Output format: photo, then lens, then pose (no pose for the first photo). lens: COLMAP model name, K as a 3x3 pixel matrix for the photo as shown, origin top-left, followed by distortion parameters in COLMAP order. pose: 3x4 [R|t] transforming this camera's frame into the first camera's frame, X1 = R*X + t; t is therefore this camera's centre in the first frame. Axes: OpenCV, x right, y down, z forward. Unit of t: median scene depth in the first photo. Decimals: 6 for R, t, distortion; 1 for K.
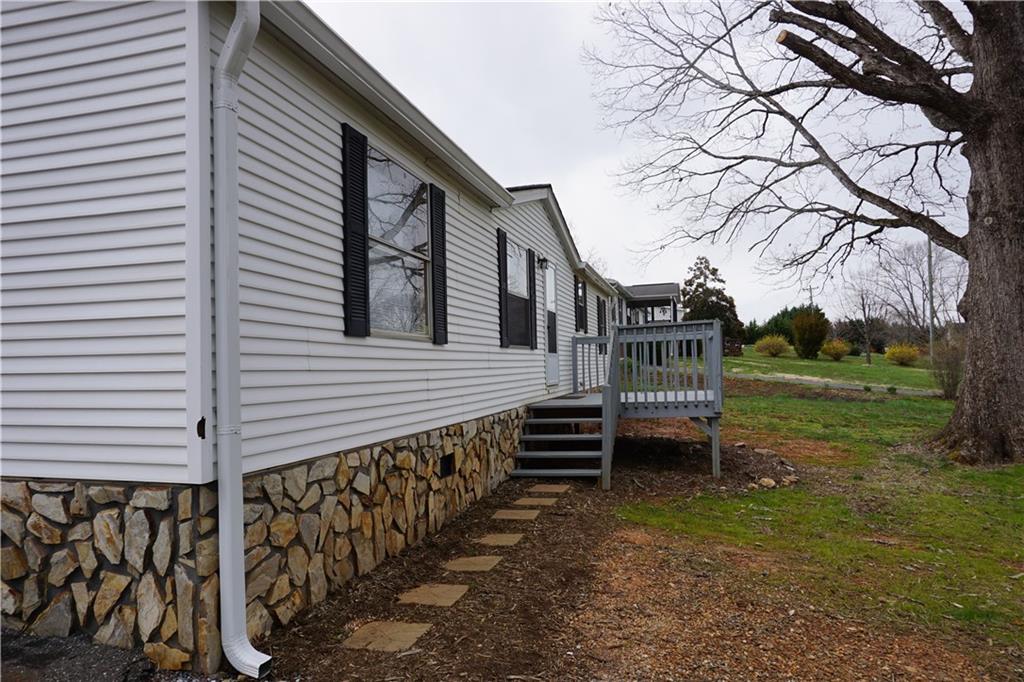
lens RADIAL K [[690.2, 0, 512.0], [0, 690.2, 341.0], [0, 0, 1]] dist [-0.034303, 0.021682]
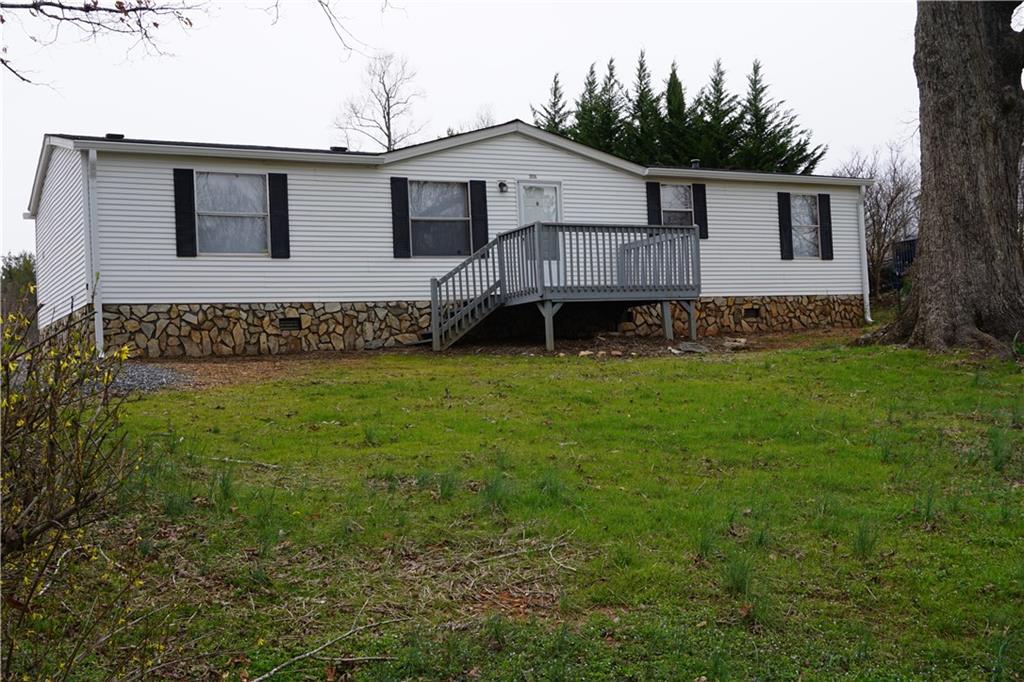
lens RADIAL K [[1201.8, 0, 512.0], [0, 1201.8, 341.0], [0, 0, 1]] dist [-0.000946, 0.009804]
pose [[0.675857, -0.034886, -0.736207, 4.151547], [0.059085, 0.998229, 0.006939, 0.373715], [0.734661, -0.048189, 0.676721, -1.149487]]
